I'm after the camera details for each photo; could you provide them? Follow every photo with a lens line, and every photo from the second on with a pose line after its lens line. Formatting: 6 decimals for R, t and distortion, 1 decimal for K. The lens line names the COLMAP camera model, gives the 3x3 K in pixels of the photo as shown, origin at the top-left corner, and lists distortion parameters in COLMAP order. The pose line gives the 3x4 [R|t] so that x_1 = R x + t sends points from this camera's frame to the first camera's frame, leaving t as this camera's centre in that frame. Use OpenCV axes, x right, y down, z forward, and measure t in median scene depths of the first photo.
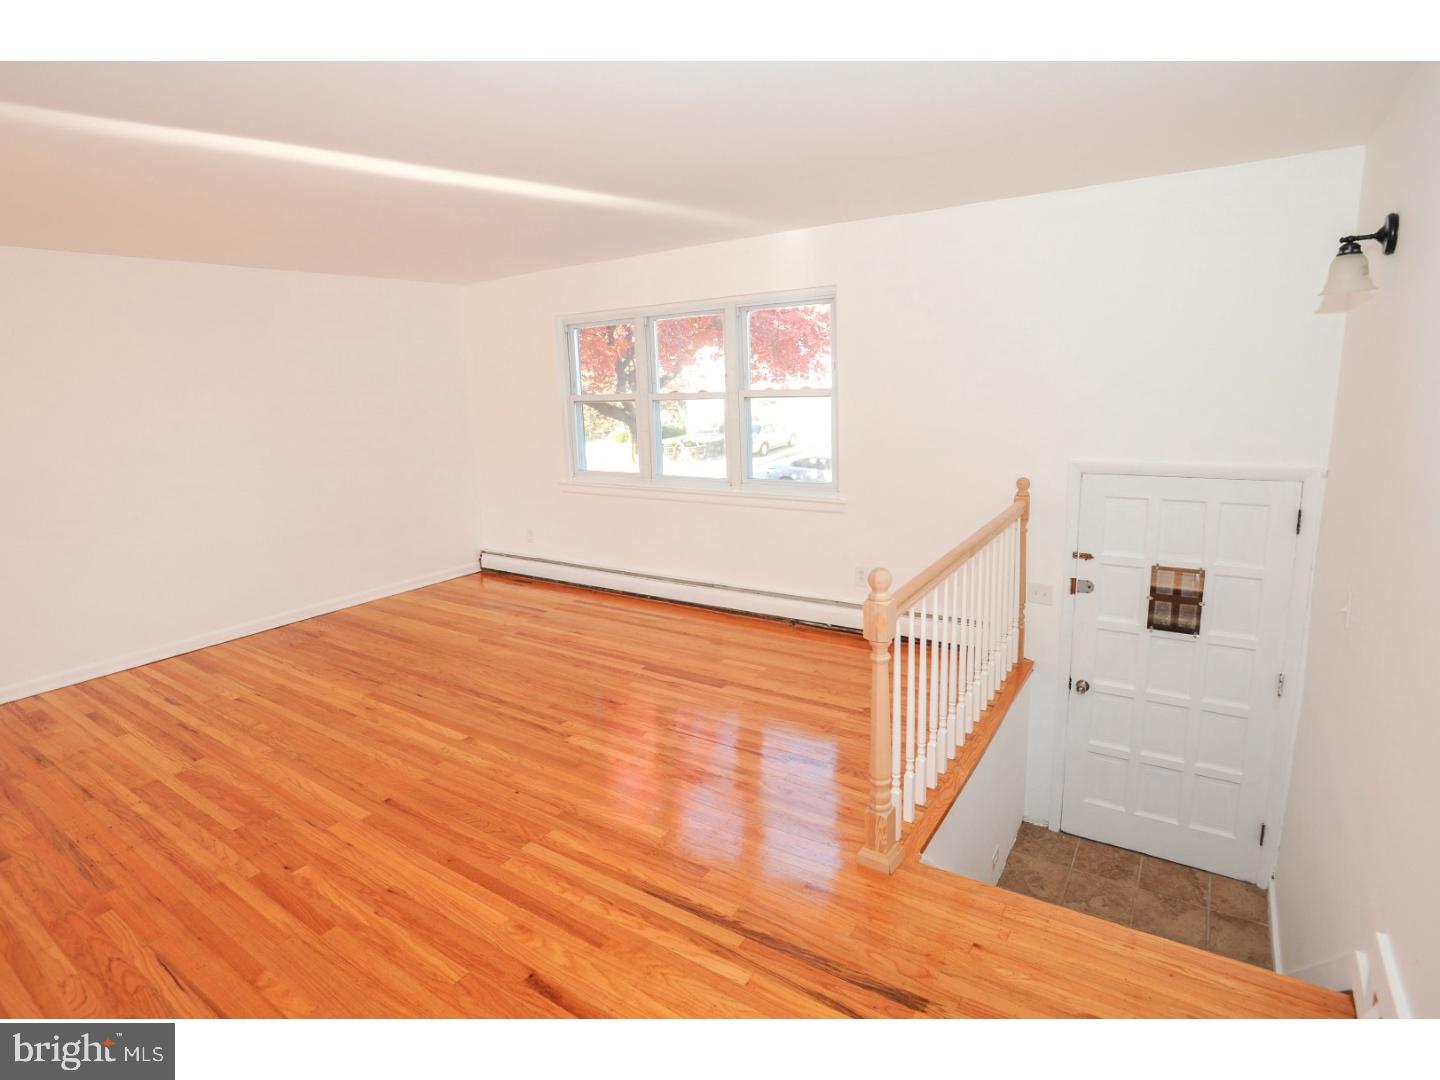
lens RADIAL K [[701.4, 0, 715.5], [0, 701.4, 544.4], [0, 0, 1]] dist [-0.061510, 0.022588]
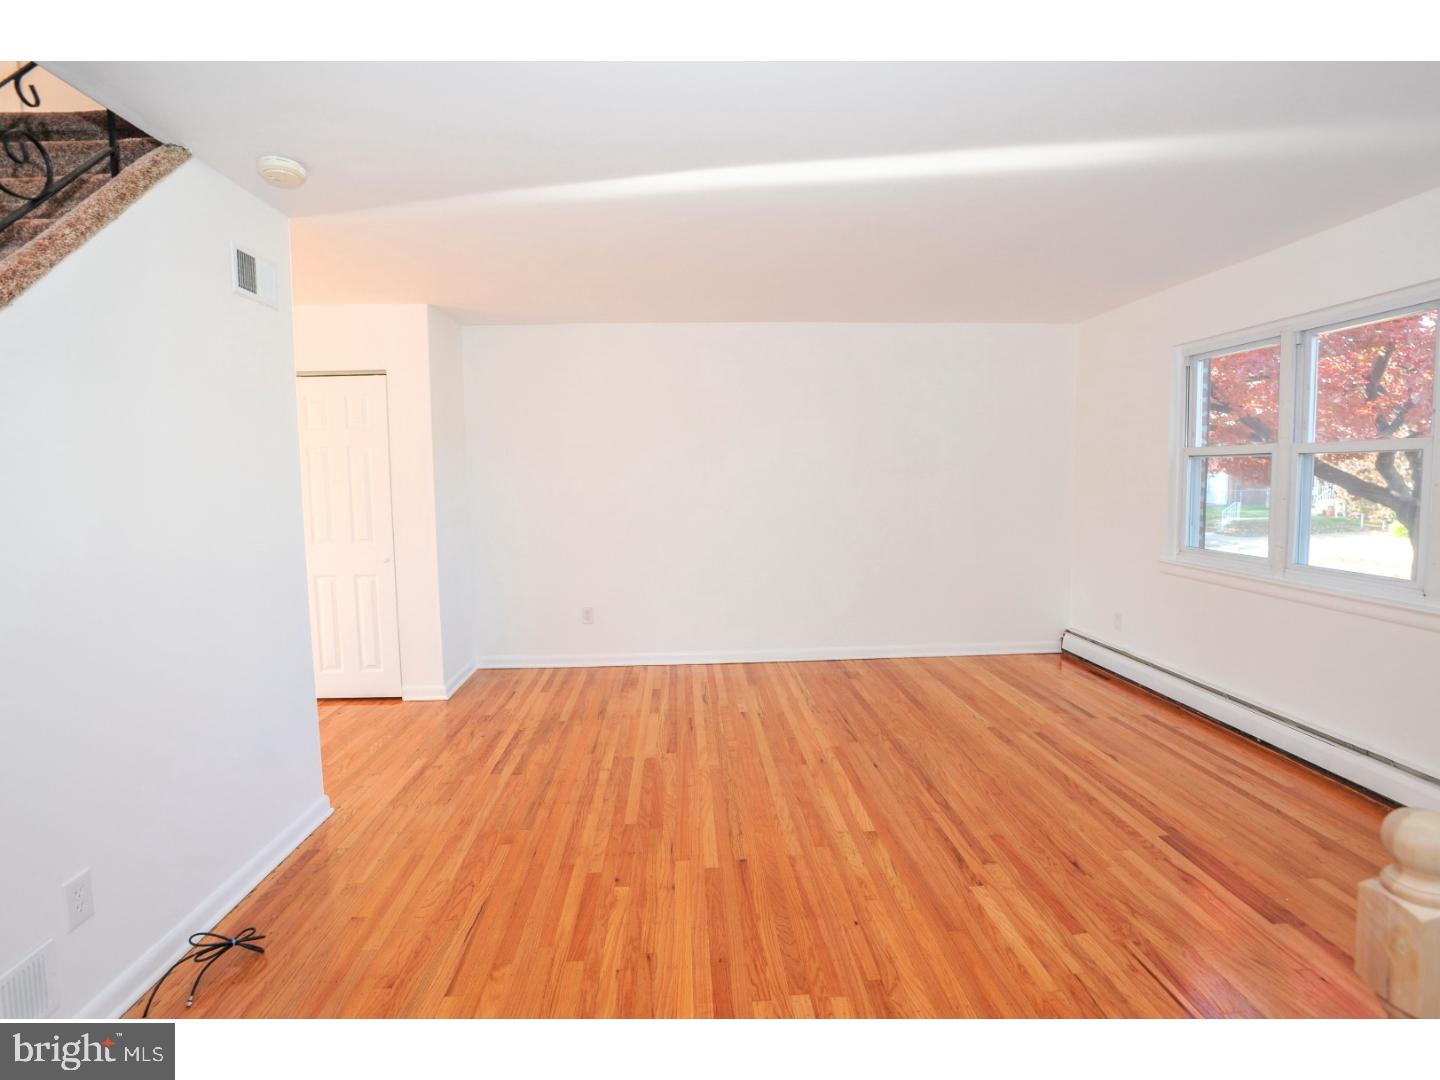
lens RADIAL K [[721.5, 0, 756.0], [0, 721.5, 533.5], [0, 0, 1]] dist [-0.069834, 0.029923]
pose [[0.626184, 0.089378, -0.774535, 0.175343], [-0.181338, 0.982861, -0.033188, -0.016879], [0.758294, 0.161234, 0.631660, 0.289032]]
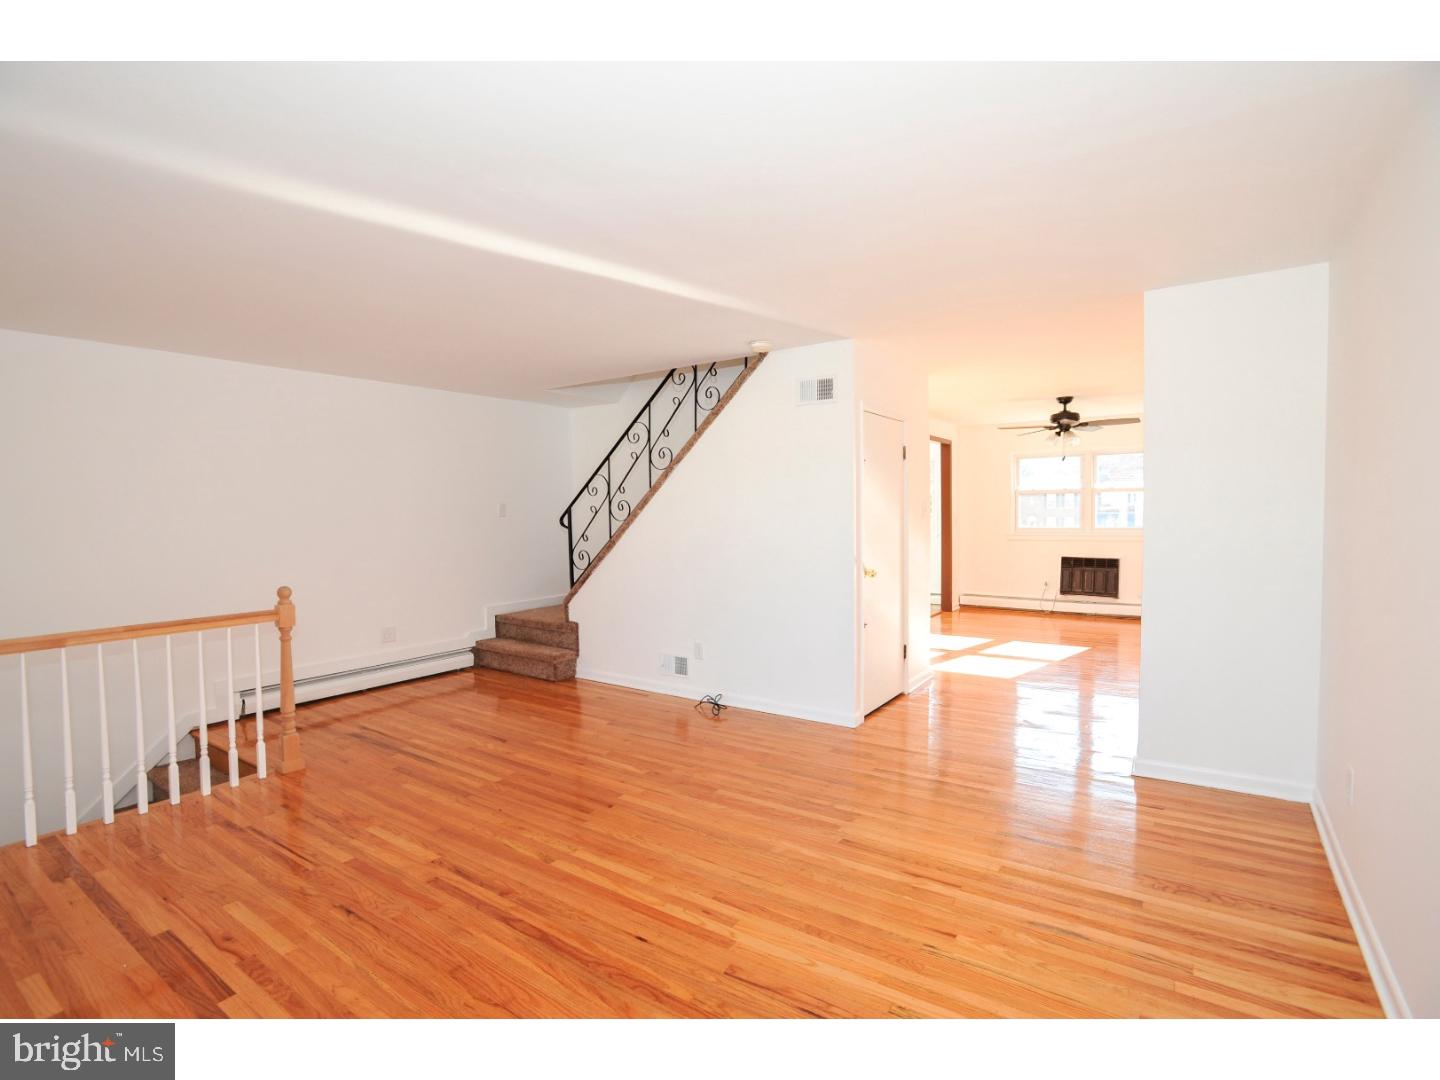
lens RADIAL K [[739.1, 0, 717.7], [0, 739.1, 531.8], [0, 0, 1]] dist [-0.063548, 0.023188]
pose [[-0.997647, 0.048511, 0.048451, -0.605151], [0.059229, 0.965747, 0.252635, -0.315085], [-0.034536, 0.254910, -0.966348, 1.693695]]
